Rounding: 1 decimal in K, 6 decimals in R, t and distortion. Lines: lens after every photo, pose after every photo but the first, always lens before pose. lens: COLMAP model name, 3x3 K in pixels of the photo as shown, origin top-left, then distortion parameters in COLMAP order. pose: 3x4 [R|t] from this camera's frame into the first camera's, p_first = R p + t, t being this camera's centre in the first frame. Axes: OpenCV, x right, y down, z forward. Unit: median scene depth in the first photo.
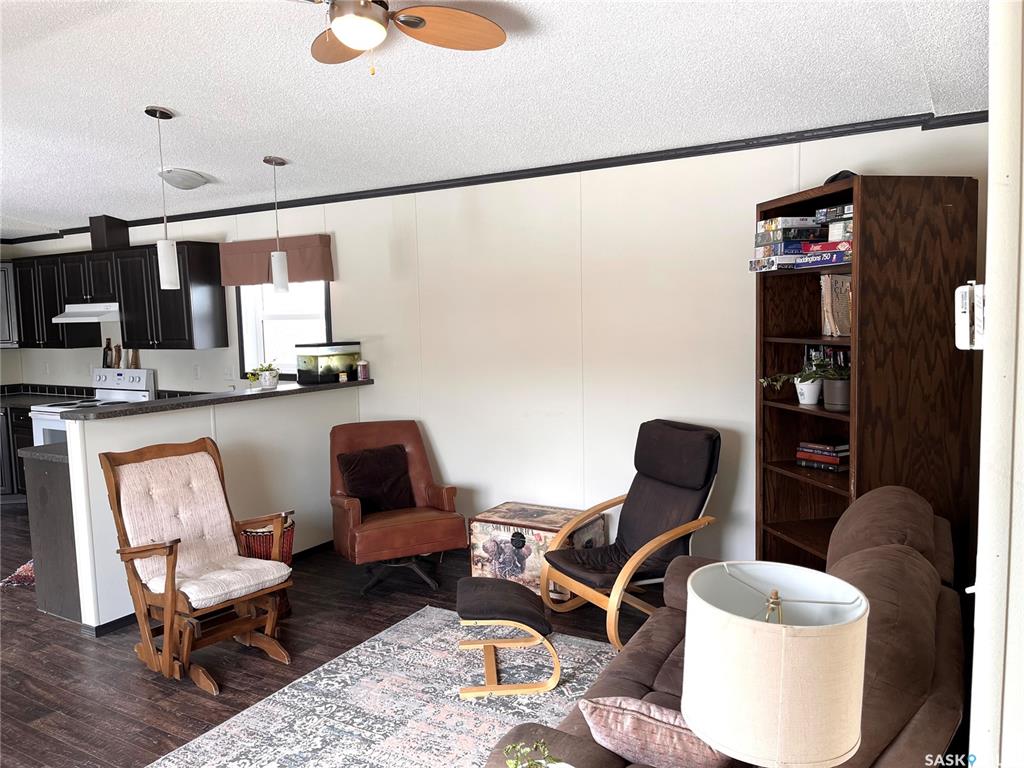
lens RADIAL K [[782.0, 0, 521.1], [0, 782.0, 384.2], [0, 0, 1]] dist [0.070504, -0.089760]
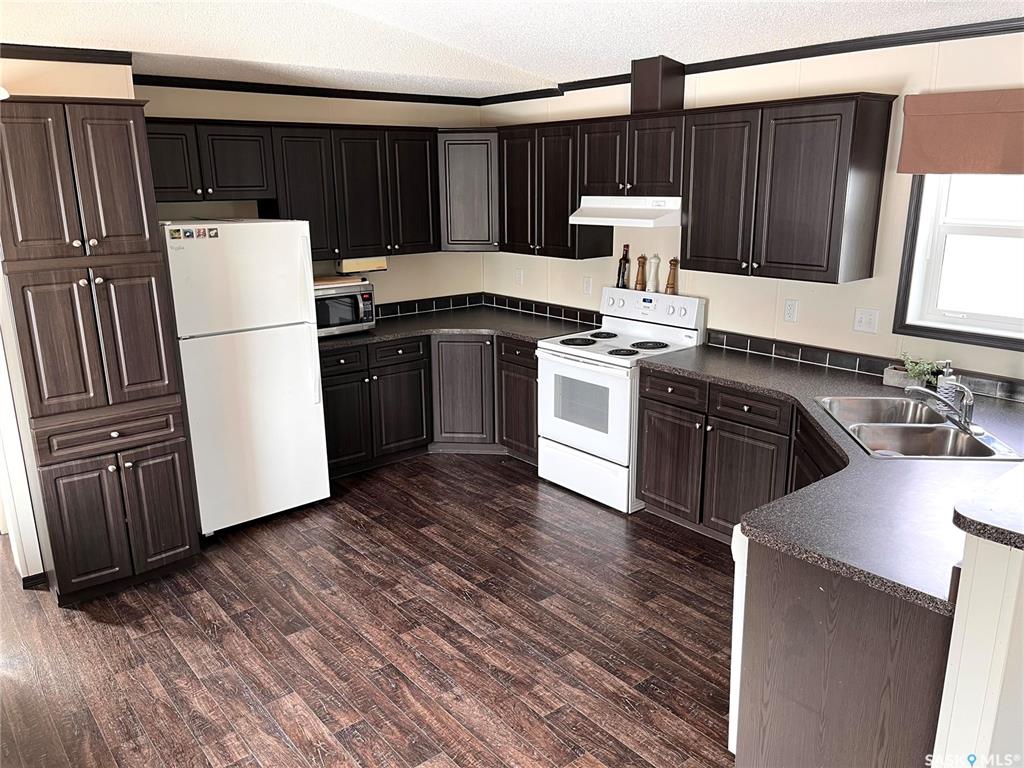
lens RADIAL K [[782.0, 0, 517.2], [0, 782.0, 388.7], [0, 0, 1]] dist [0.070504, -0.089760]
pose [[0.942037, 0.102080, -0.319603, -0.418718], [-0.045375, 0.982602, 0.180097, -0.059833], [0.332427, -0.155156, 0.930279, 0.333126]]
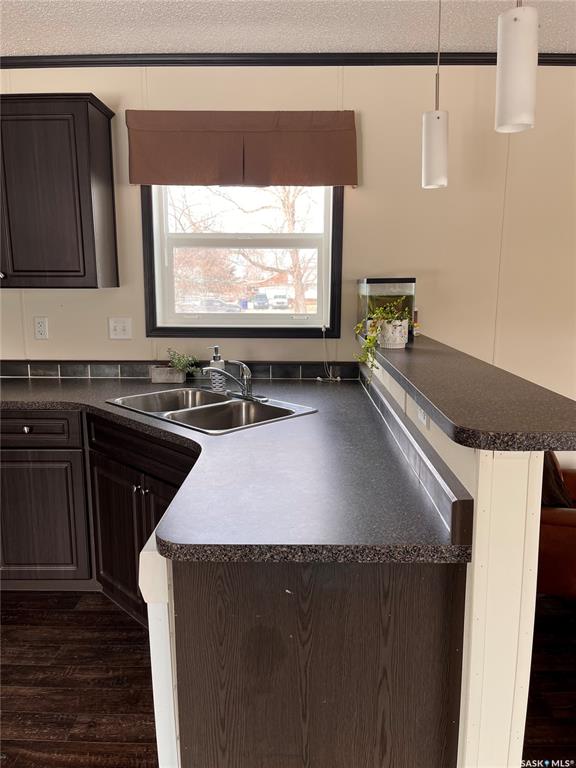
lens RADIAL K [[586.5, 0, 288.8], [0, 586.5, 383.0], [0, 0, 1]] dist [0.070504, -0.089760]
pose [[0.870175, -0.061224, 0.488925, -0.482886], [0.025949, 0.996568, 0.078608, -0.003967], [-0.492060, -0.055715, 0.868777, 0.511512]]
